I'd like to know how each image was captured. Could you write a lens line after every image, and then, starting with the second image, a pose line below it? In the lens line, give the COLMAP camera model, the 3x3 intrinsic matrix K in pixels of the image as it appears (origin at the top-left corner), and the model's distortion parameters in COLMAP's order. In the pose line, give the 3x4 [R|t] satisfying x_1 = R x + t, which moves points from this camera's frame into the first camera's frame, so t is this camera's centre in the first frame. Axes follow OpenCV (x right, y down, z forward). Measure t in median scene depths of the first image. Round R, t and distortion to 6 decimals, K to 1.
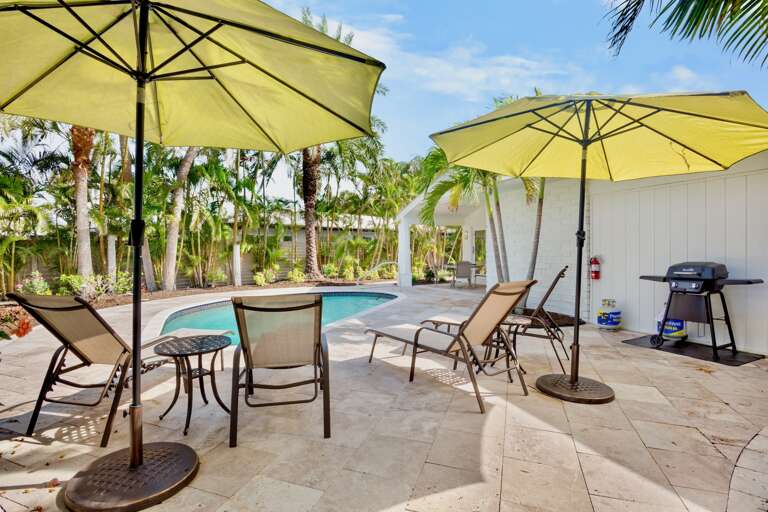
lens RADIAL K [[376.7, 0, 382.5], [0, 376.7, 247.8], [0, 0, 1]] dist [-0.033583, 0.000155]
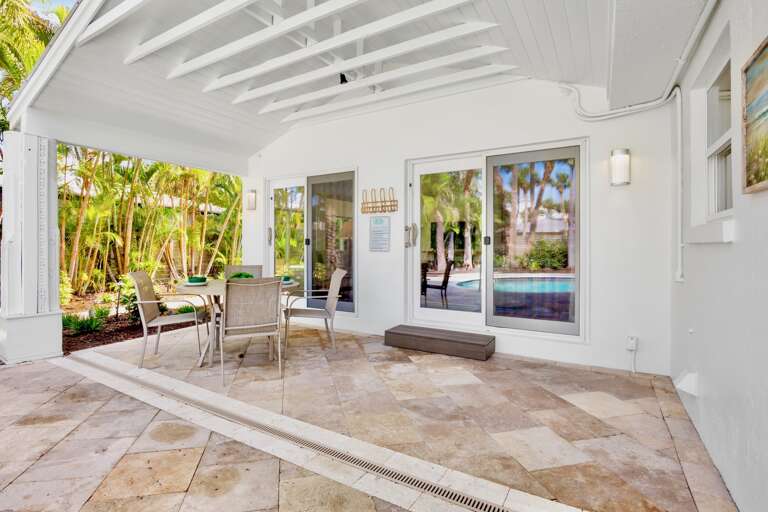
lens RADIAL K [[376.7, 0, 382.5], [0, 376.7, 247.8], [0, 0, 1]] dist [-0.033583, 0.000155]
pose [[0.833356, 0.008127, 0.552677, 0.081571], [-0.019216, 0.999713, 0.014275, 0.006860], [-0.552403, -0.022516, 0.833273, 0.407761]]
